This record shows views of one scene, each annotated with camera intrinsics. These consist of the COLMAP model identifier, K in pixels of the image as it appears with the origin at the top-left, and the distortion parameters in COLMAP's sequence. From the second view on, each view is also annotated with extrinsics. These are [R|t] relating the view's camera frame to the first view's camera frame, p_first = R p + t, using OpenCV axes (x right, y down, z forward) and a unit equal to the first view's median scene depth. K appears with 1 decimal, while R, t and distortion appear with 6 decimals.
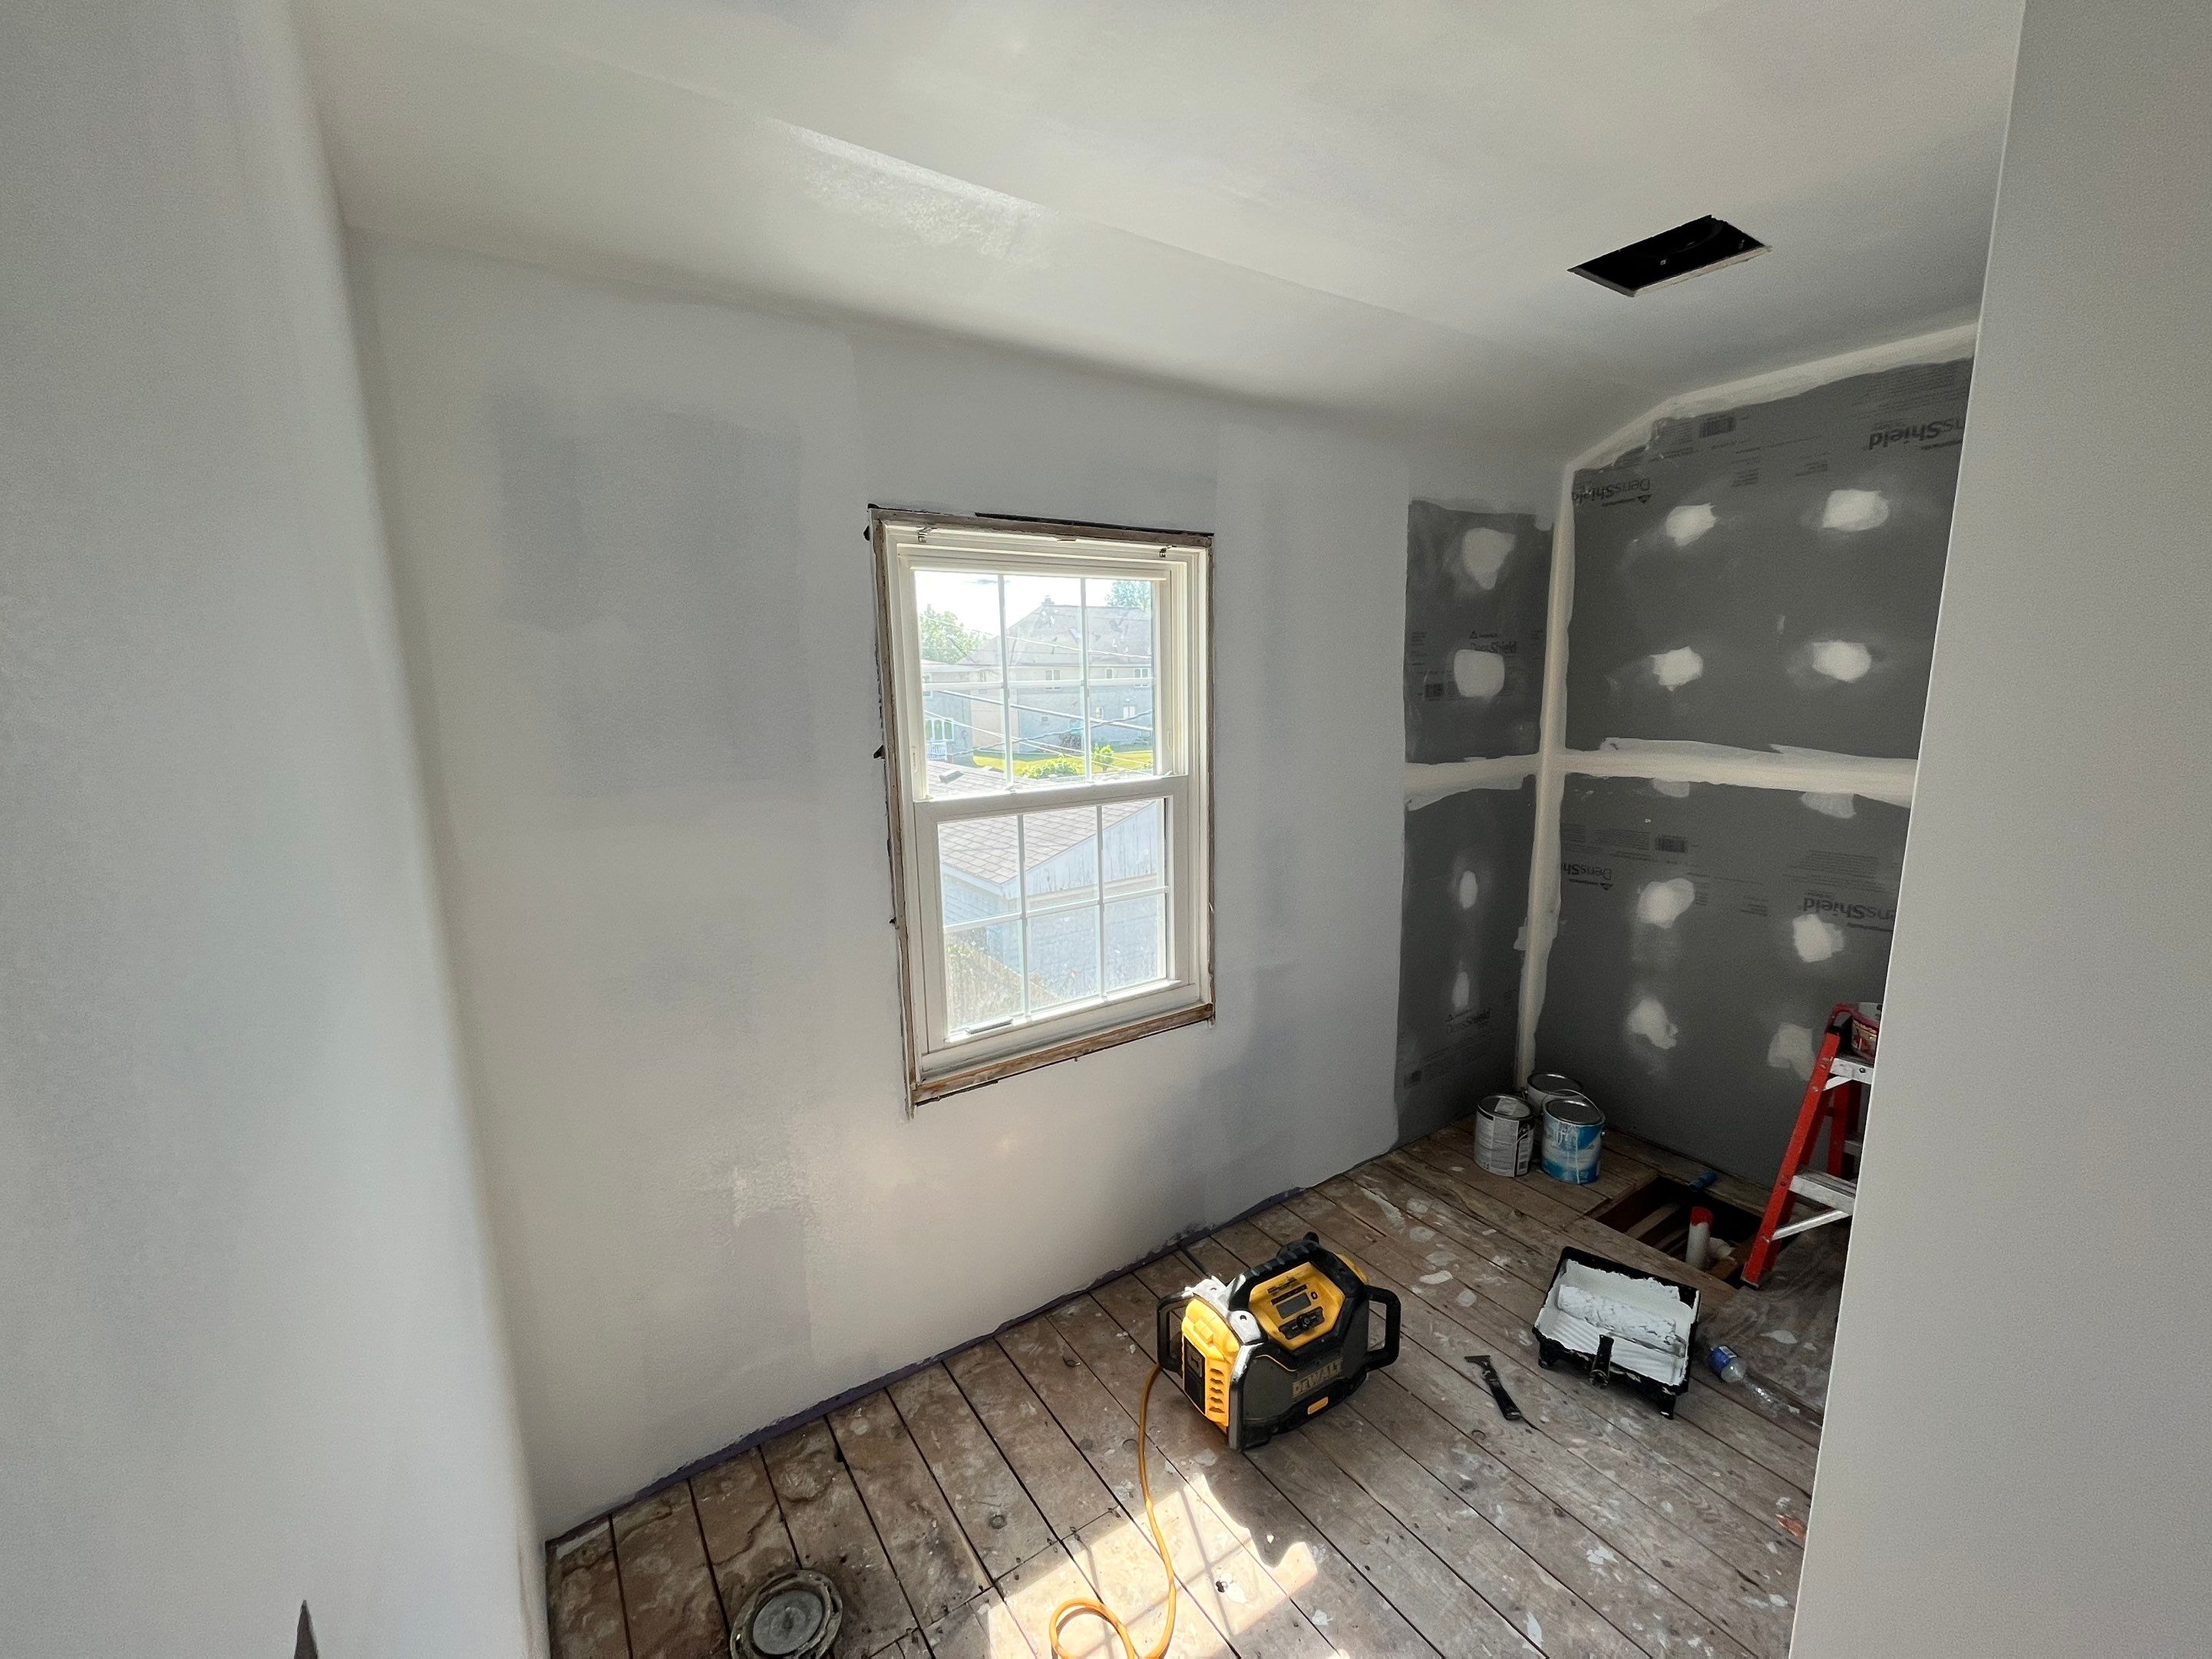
lens RADIAL K [[889.8, 0, 1102.2], [0, 889.8, 836.5], [0, 0, 1]] dist [-0.003951, -0.000168]
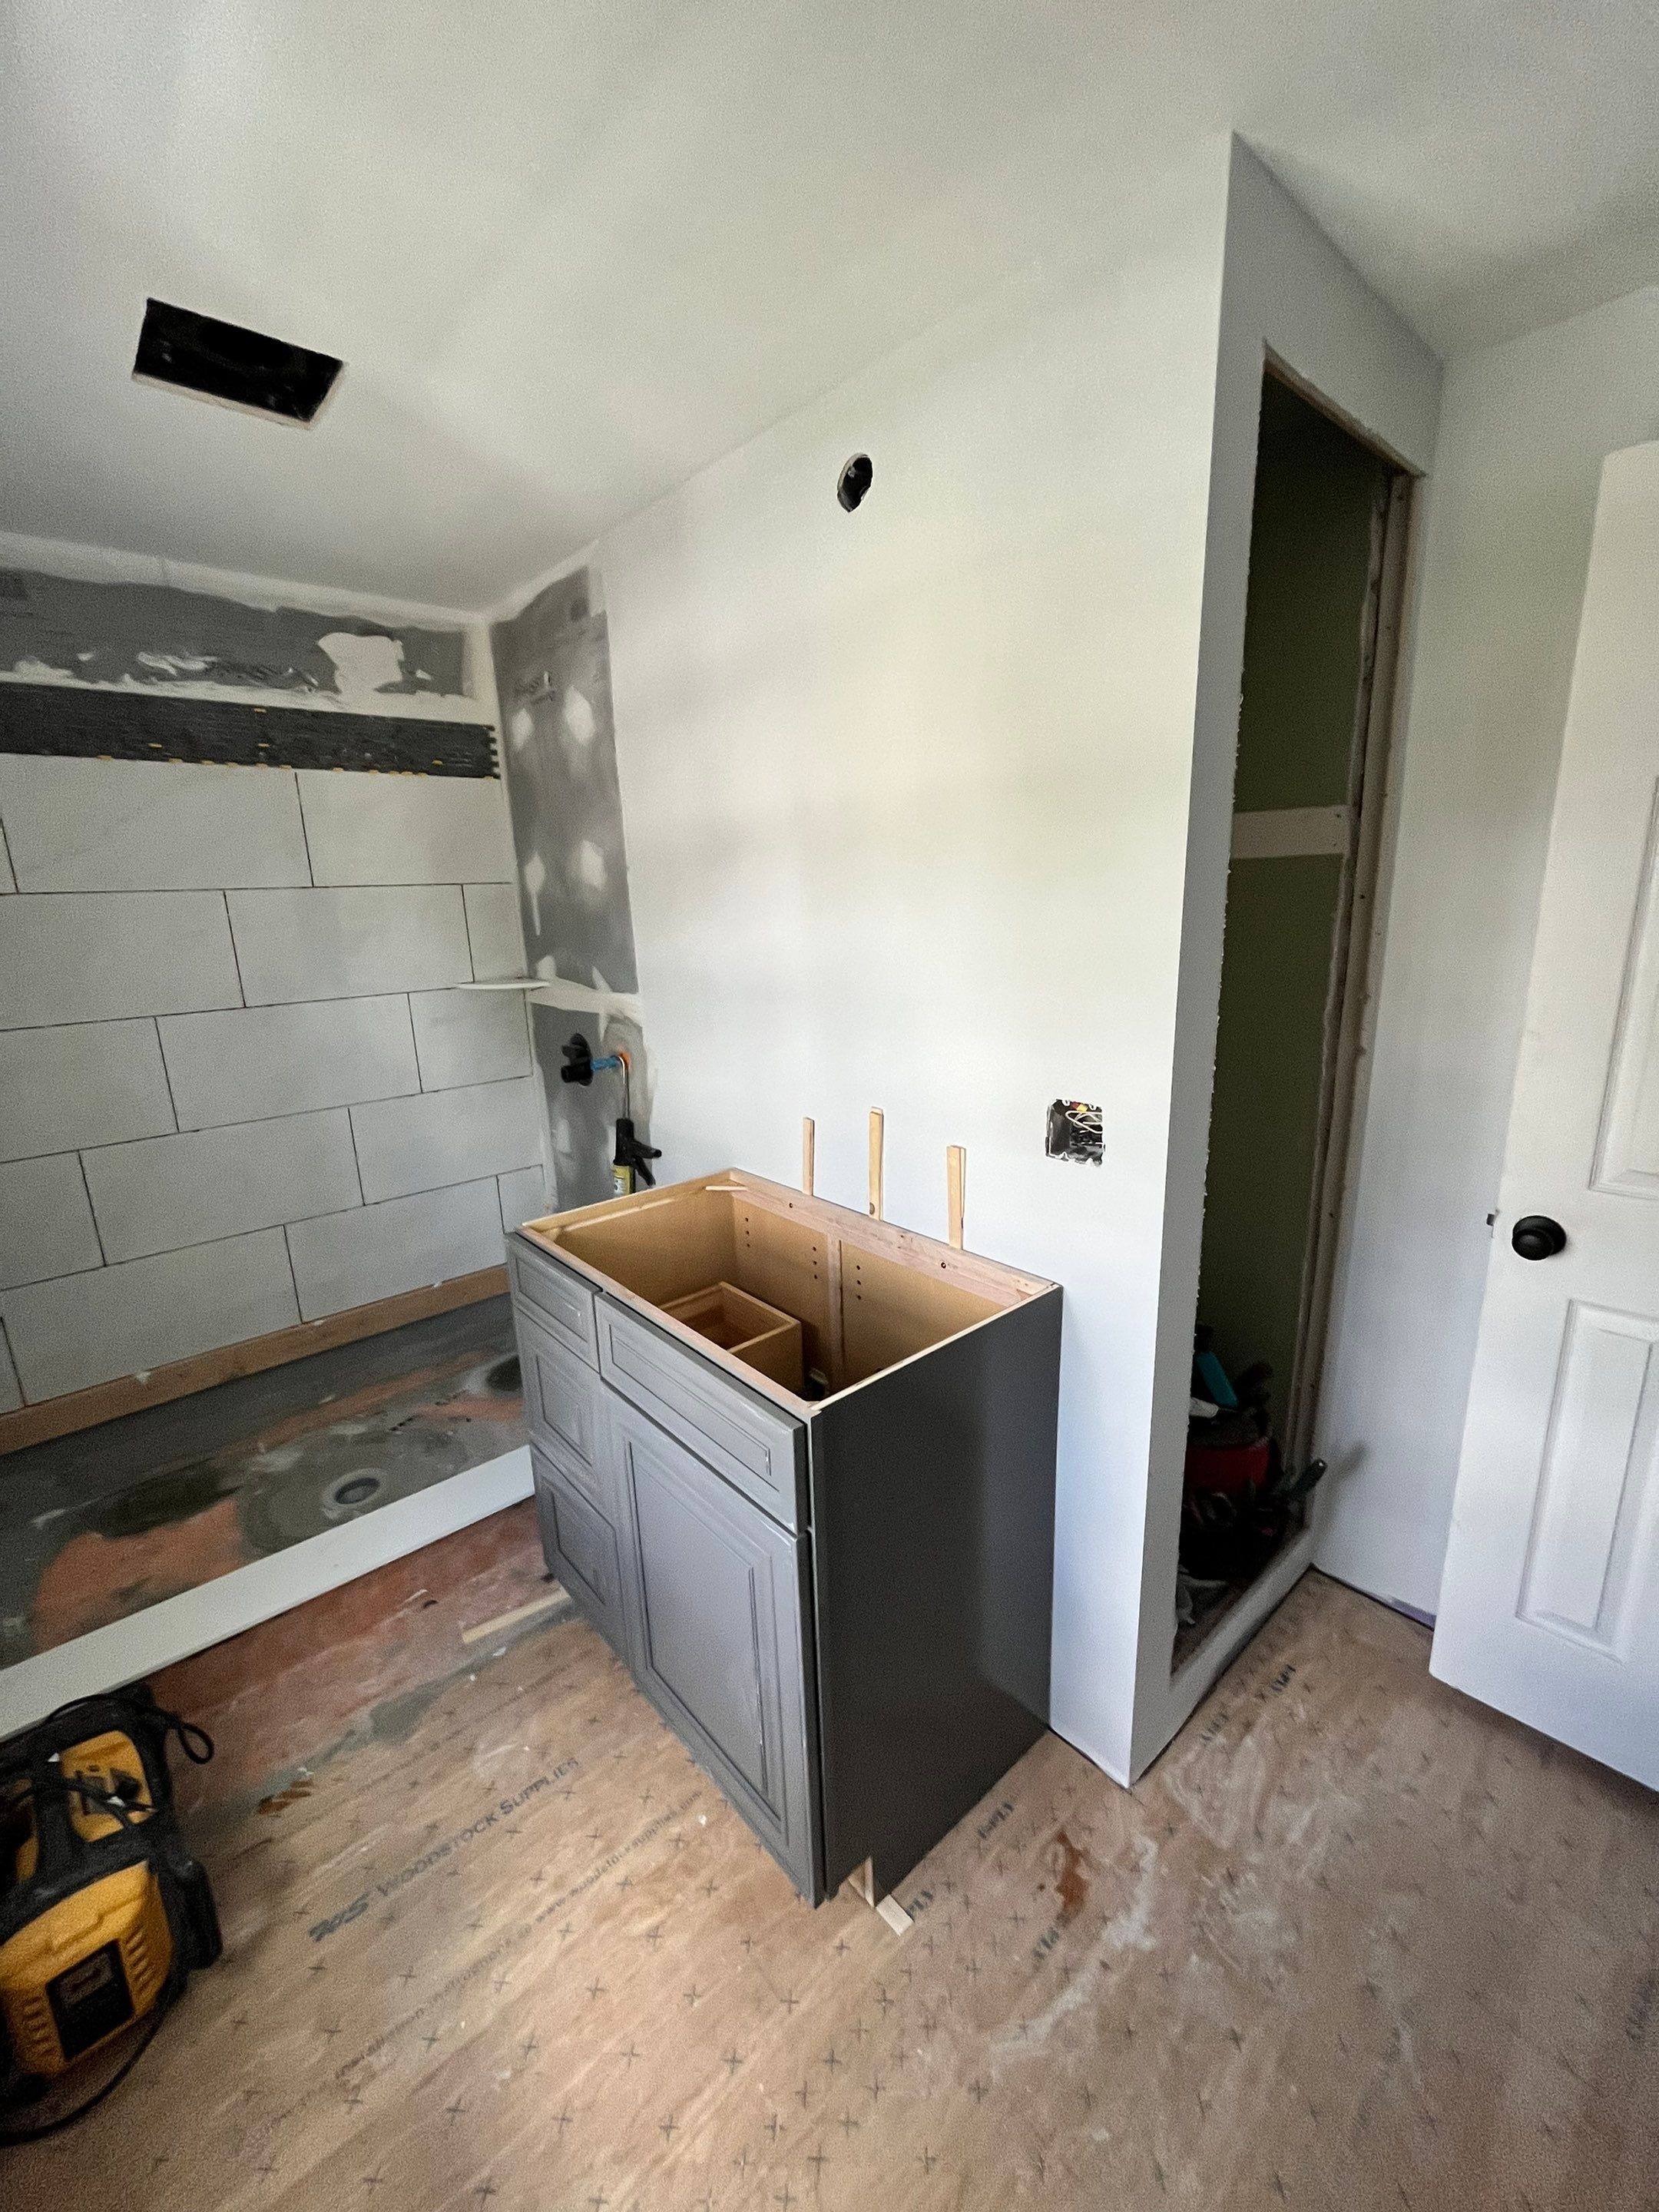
lens RADIAL K [[889.9, 0, 824.3], [0, 889.9, 1101.8], [0, 0, 1]] dist [-0.003951, -0.000168]
pose [[-0.132624, -0.204395, 0.969863, -0.224286], [0.207785, 0.951030, 0.228839, -0.065702], [-0.969142, 0.231873, -0.083659, 0.469022]]
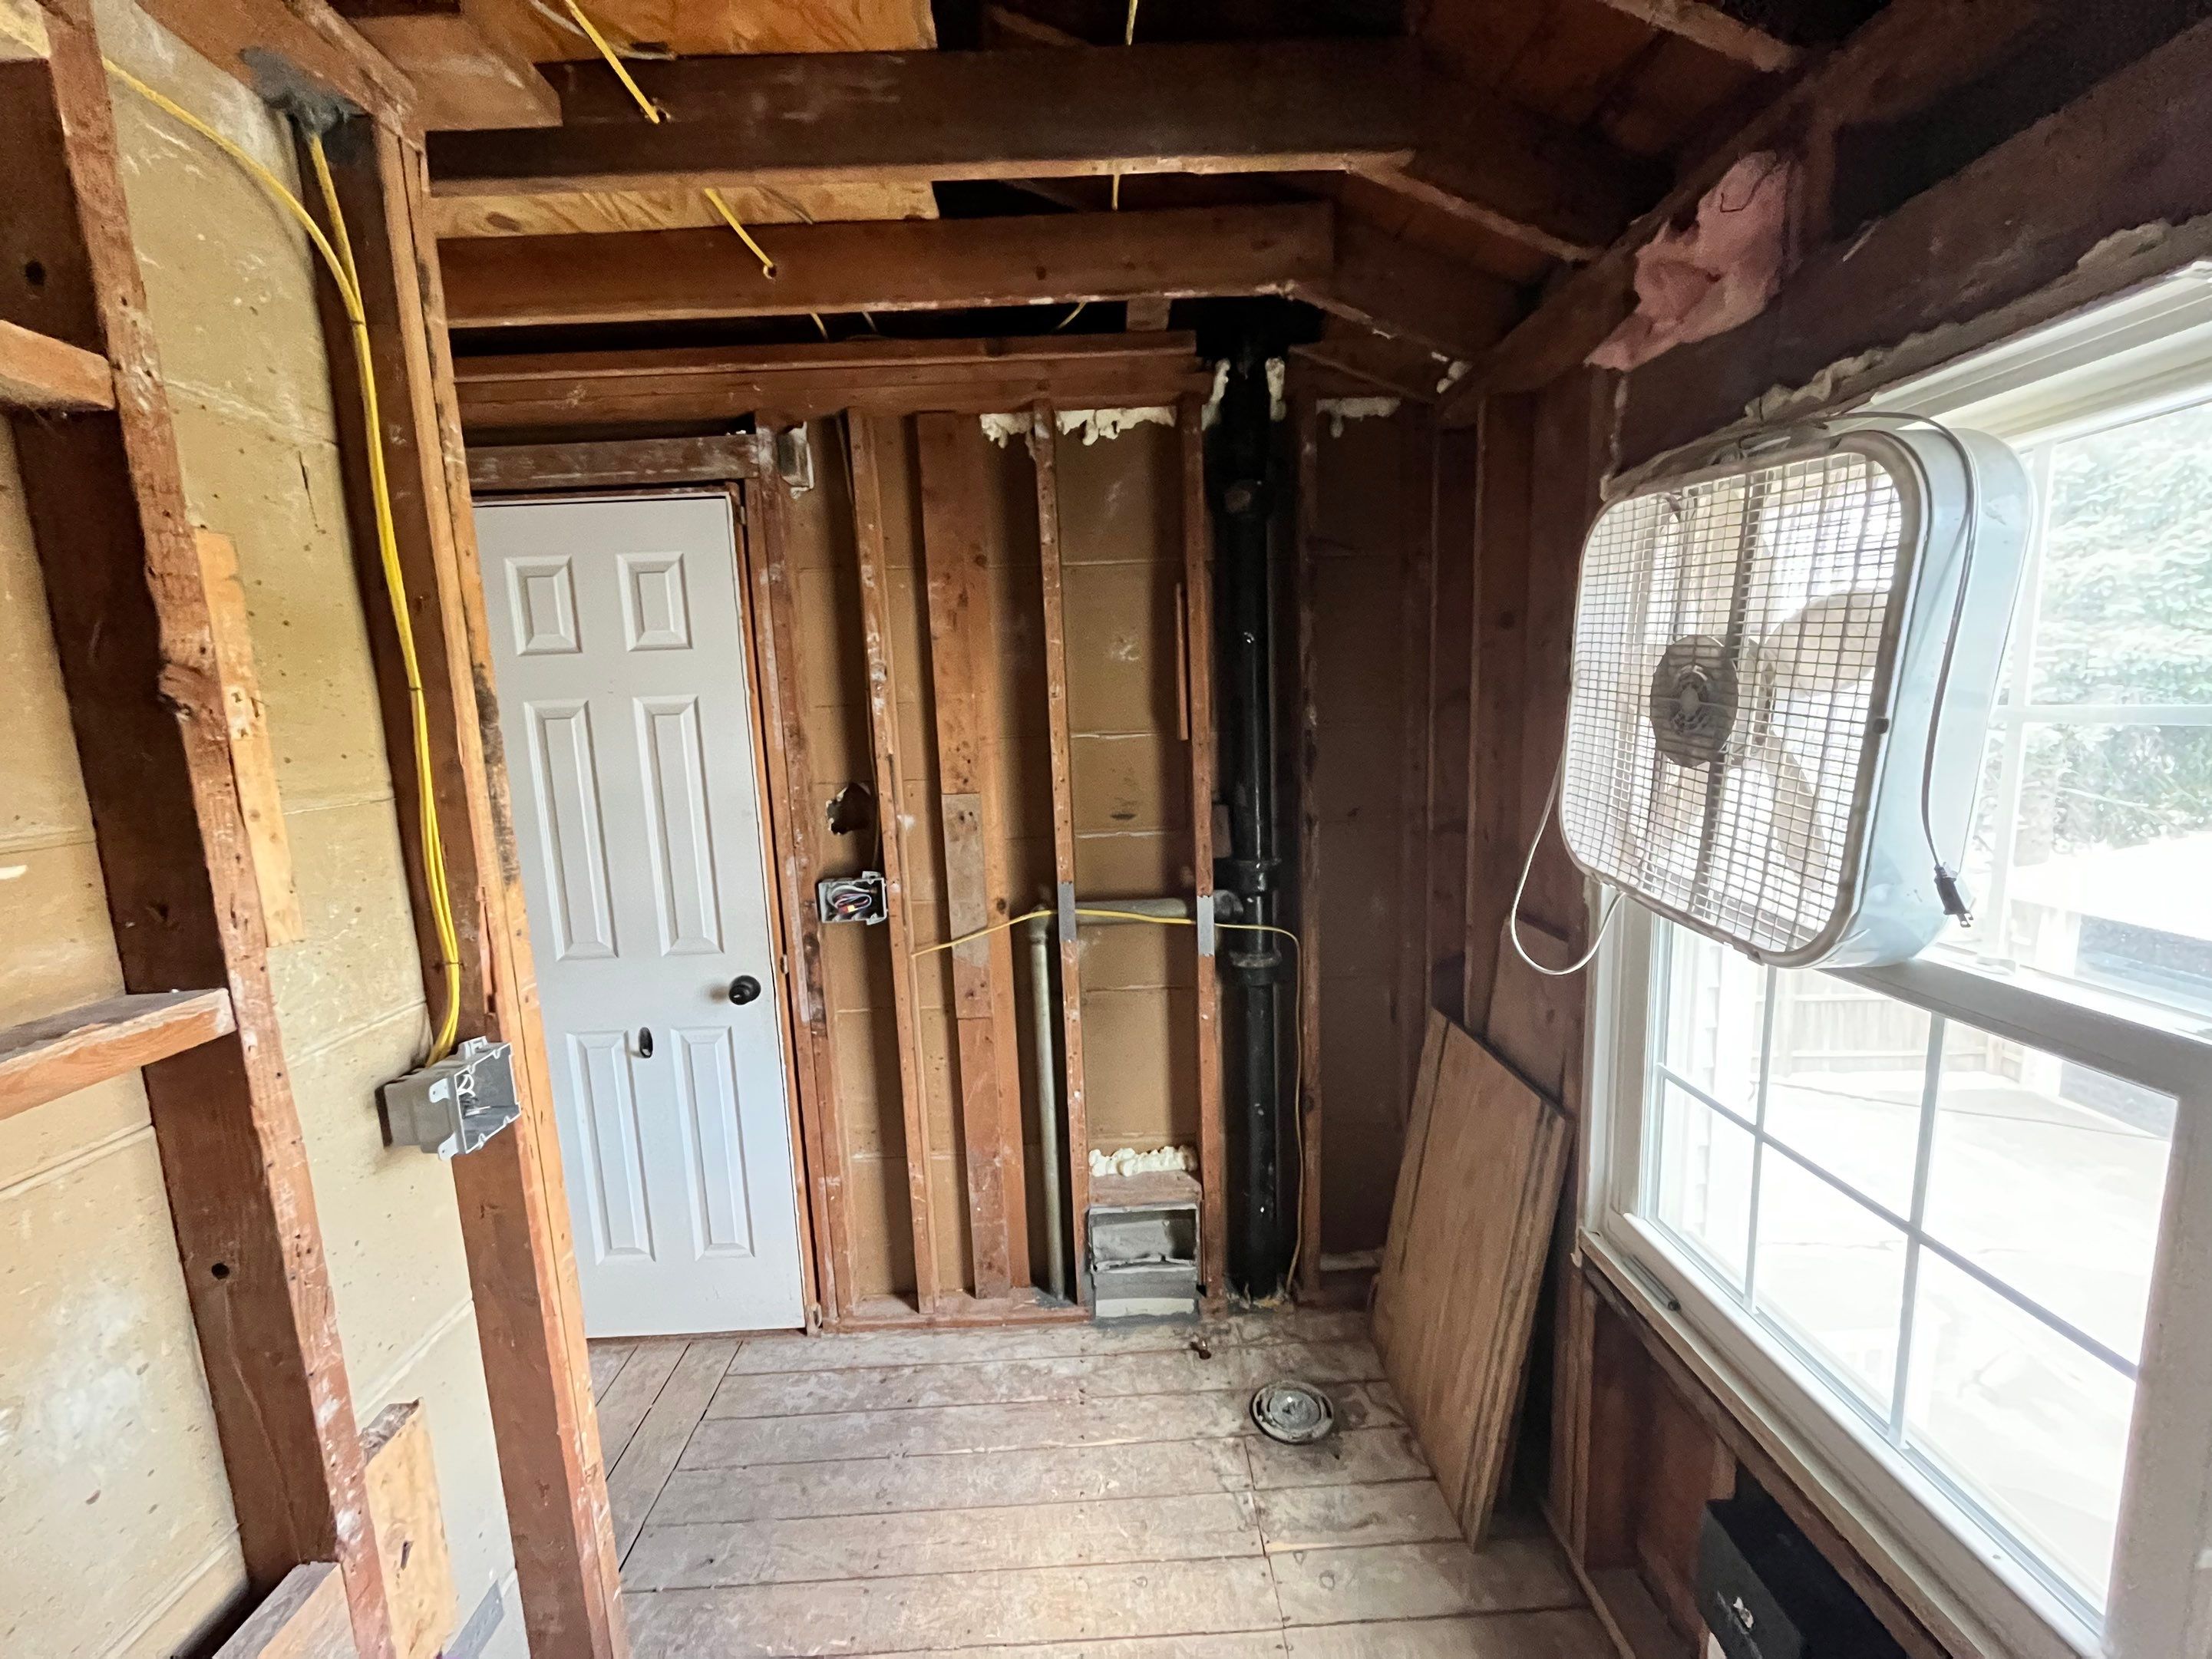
lens RADIAL K [[894.6, 0, 1102.2], [0, 894.6, 837.7], [0, 0, 1]] dist [-0.003796, -0.000337]
pose [[-0.539400, 0.167983, -0.825124, 0.432709], [-0.097255, 0.960913, 0.259206, -0.148173], [0.836414, 0.220064, -0.501979, 0.704660]]
